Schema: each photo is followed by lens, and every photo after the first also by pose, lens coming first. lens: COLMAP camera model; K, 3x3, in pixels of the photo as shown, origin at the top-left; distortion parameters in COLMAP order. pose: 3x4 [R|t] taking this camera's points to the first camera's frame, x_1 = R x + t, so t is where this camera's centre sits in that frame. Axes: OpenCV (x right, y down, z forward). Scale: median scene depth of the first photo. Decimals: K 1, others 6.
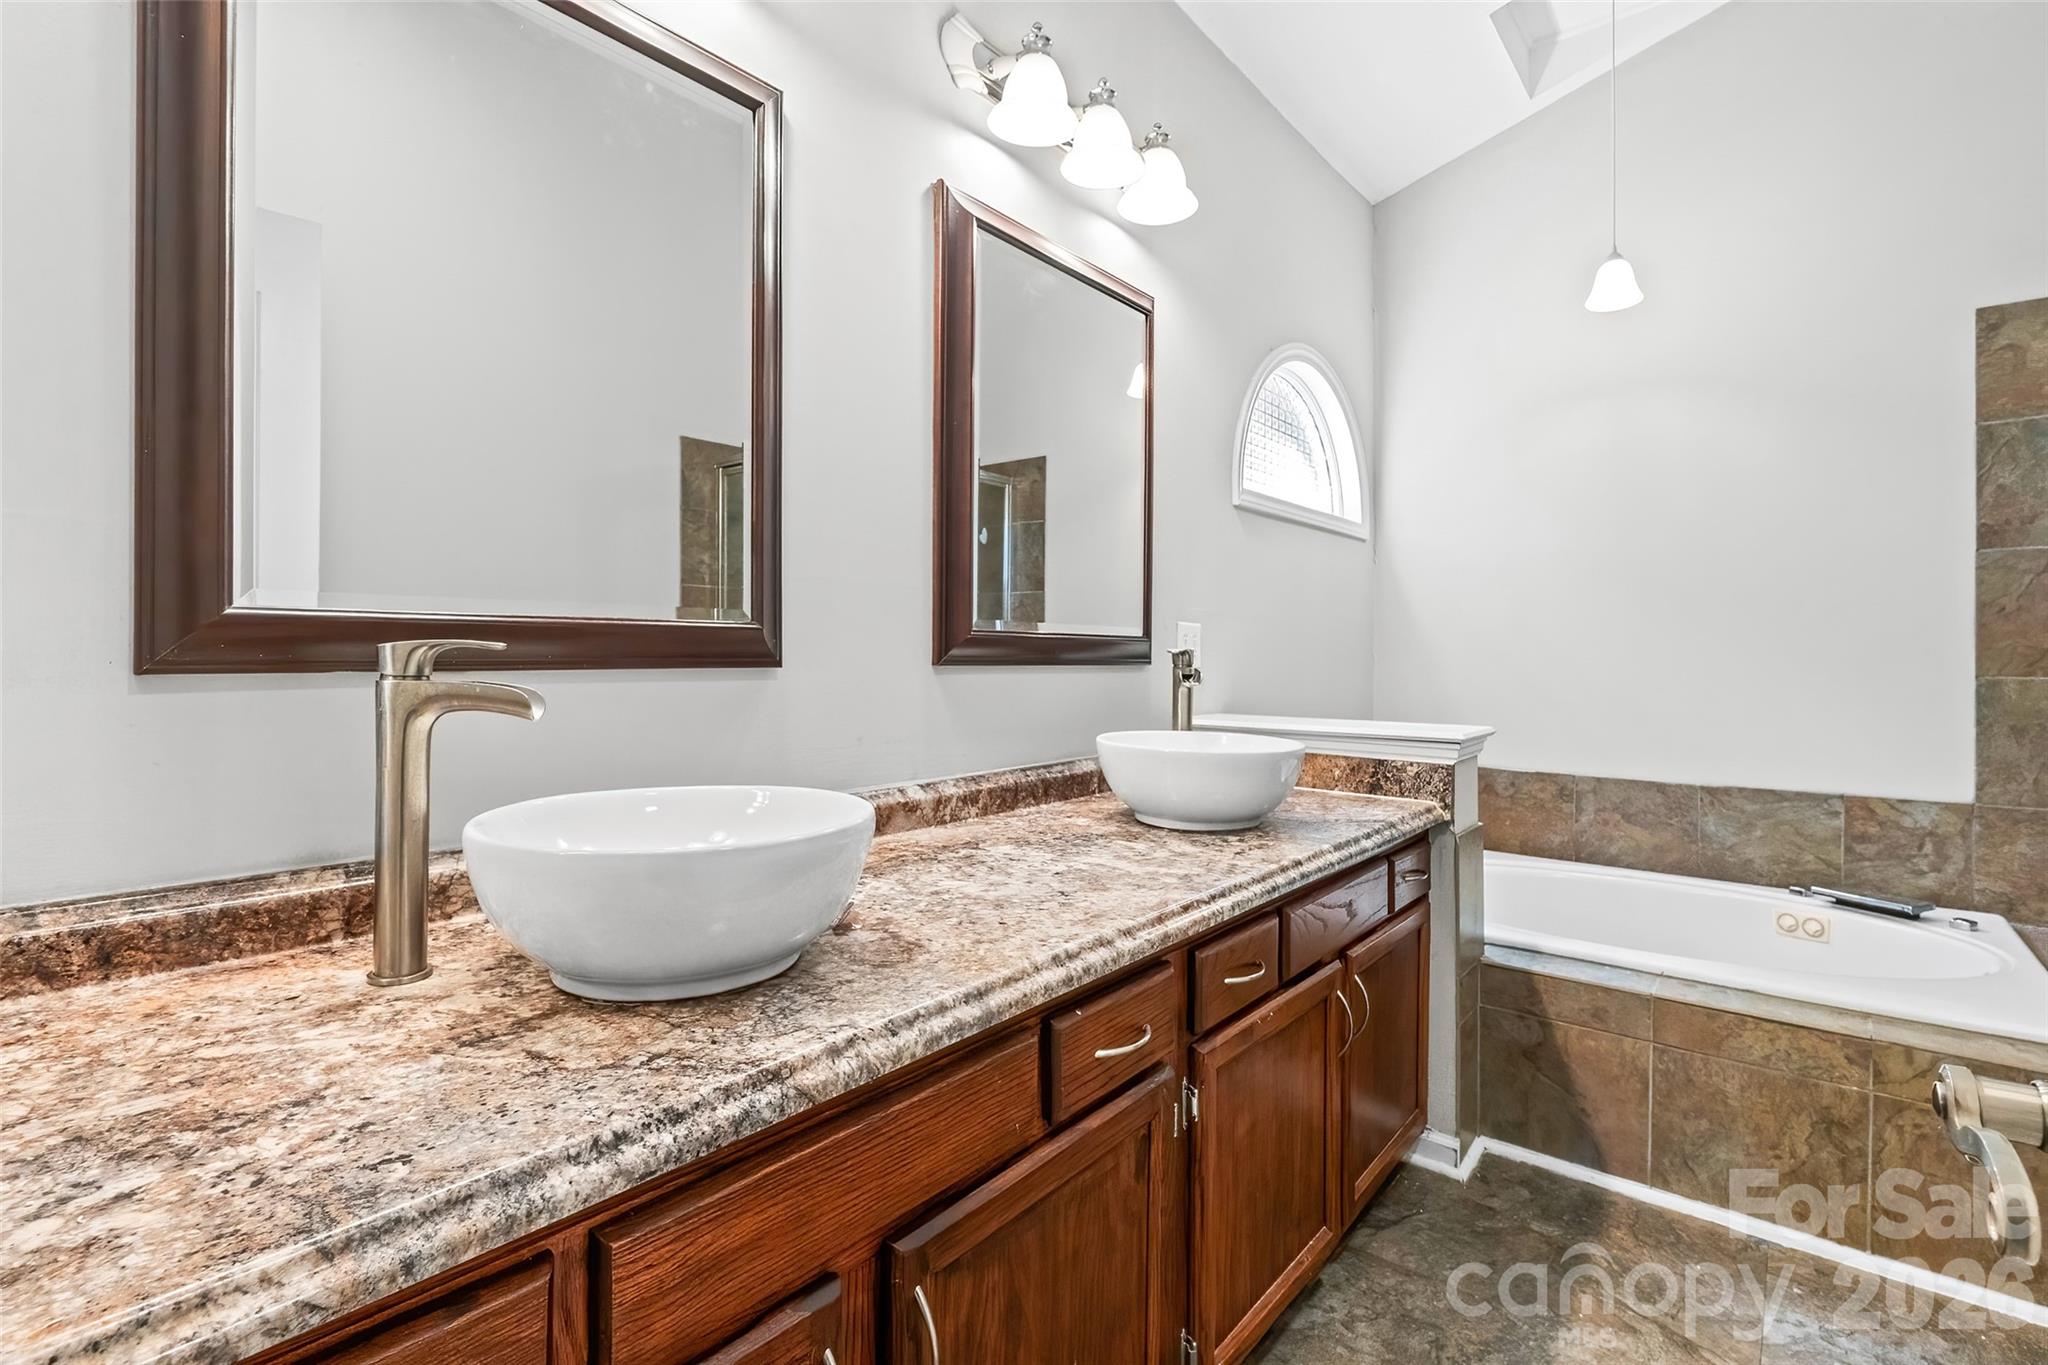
lens RADIAL K [[954.9, 0, 1024.0], [0, 954.9, 668.1], [0, 0, 1]] dist [-0.002744, -0.000046]
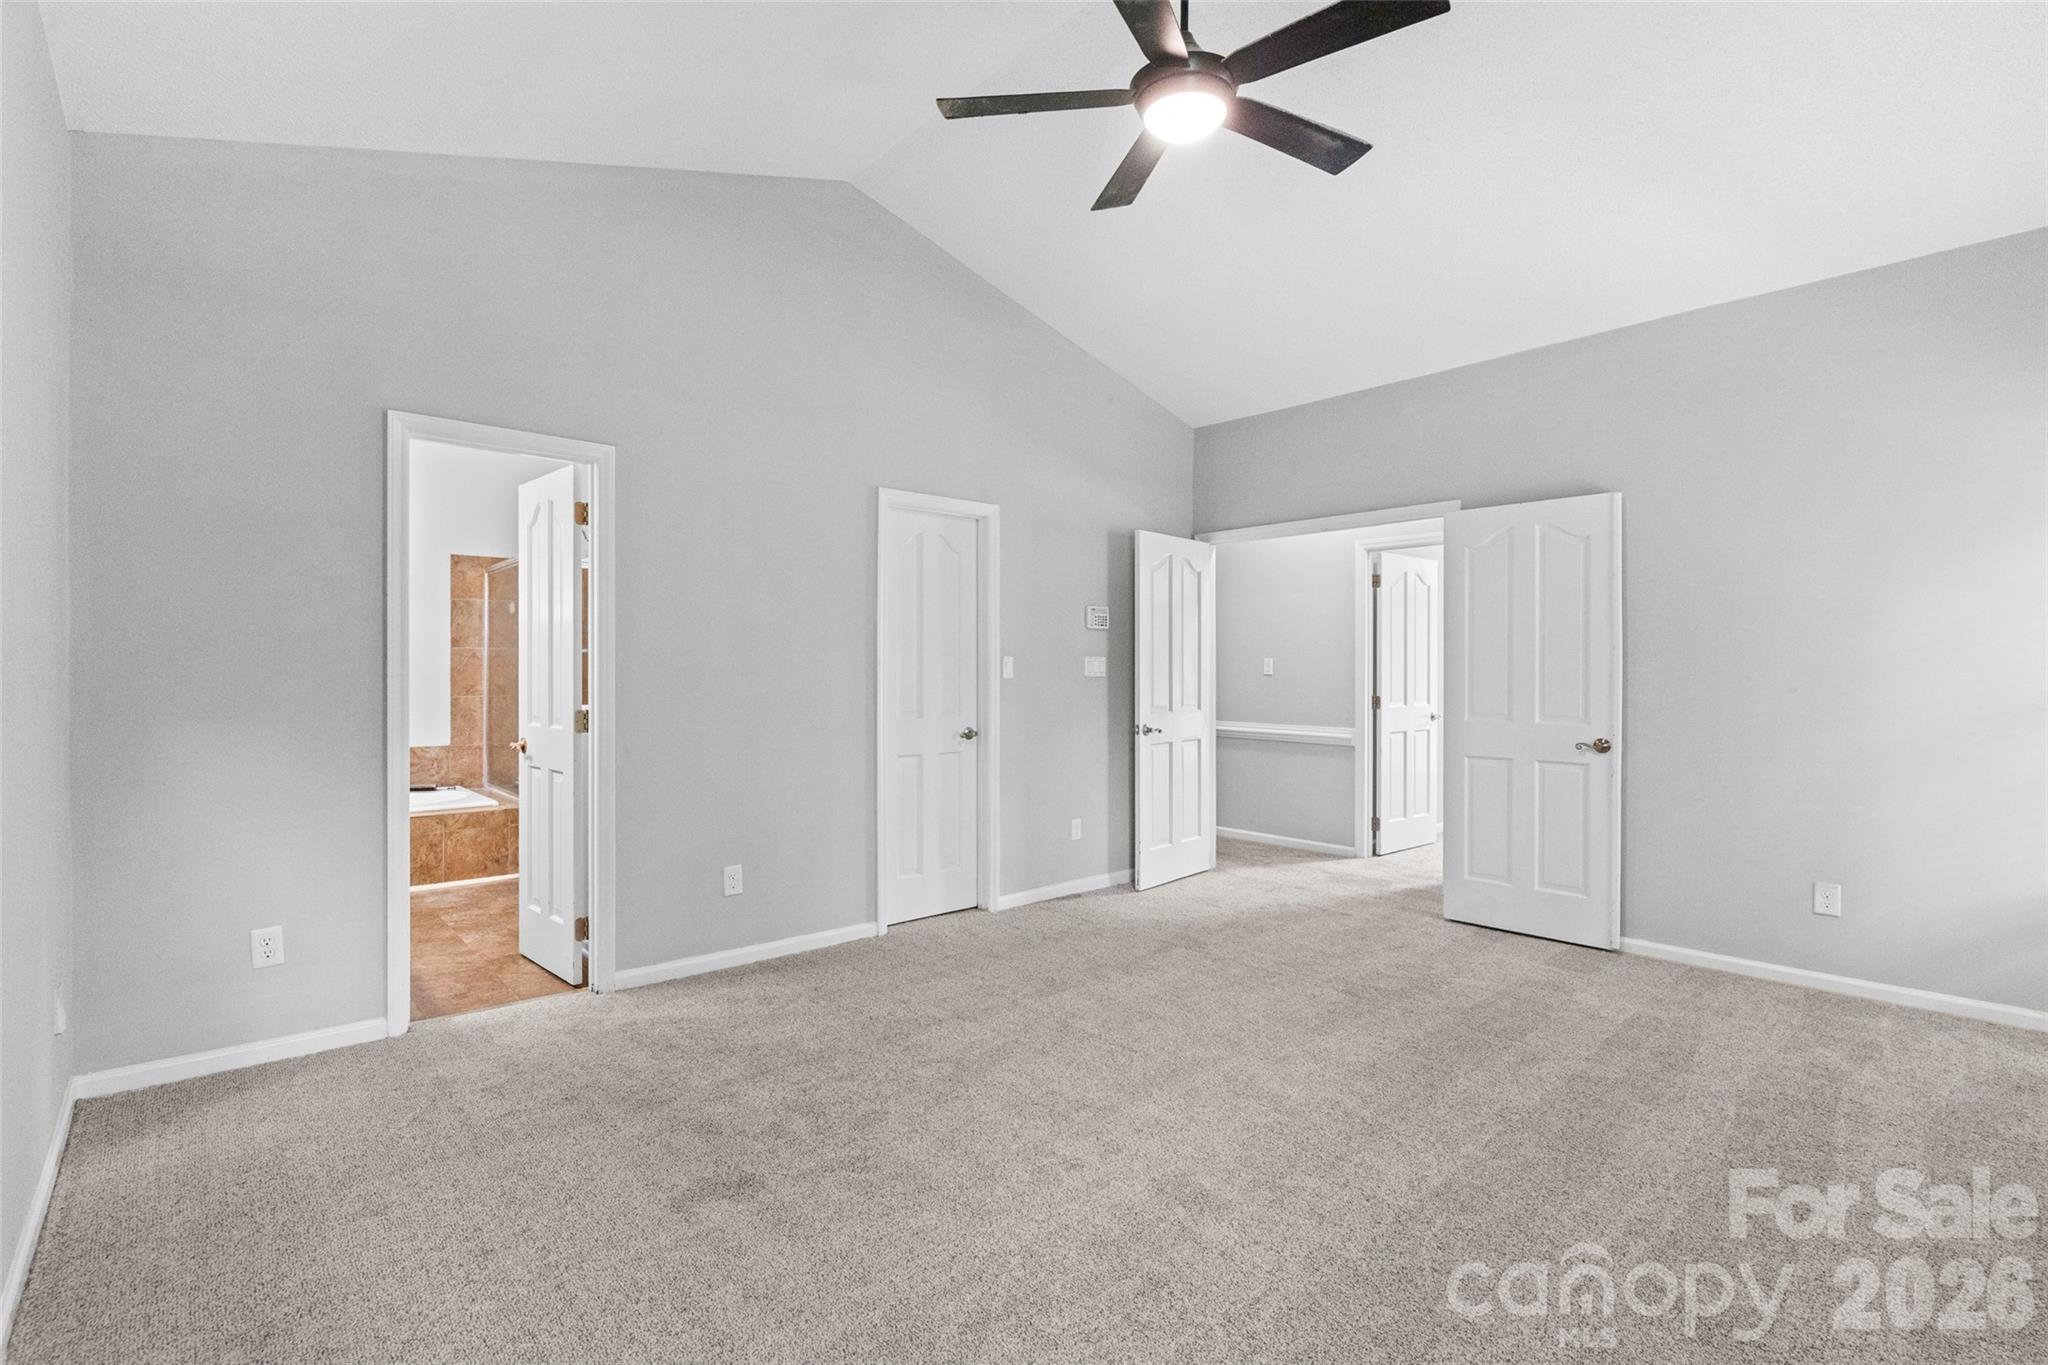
lens RADIAL K [[954.9, 0, 1027.1], [0, 954.9, 680.7], [0, 0, 1]] dist [-0.002744, -0.000046]
pose [[0.159267, 0.001533, 0.987234, -1.308557], [0.002315, 0.999995, -0.001926, -0.024877], [-0.987233, 0.002592, 0.159262, -0.957681]]
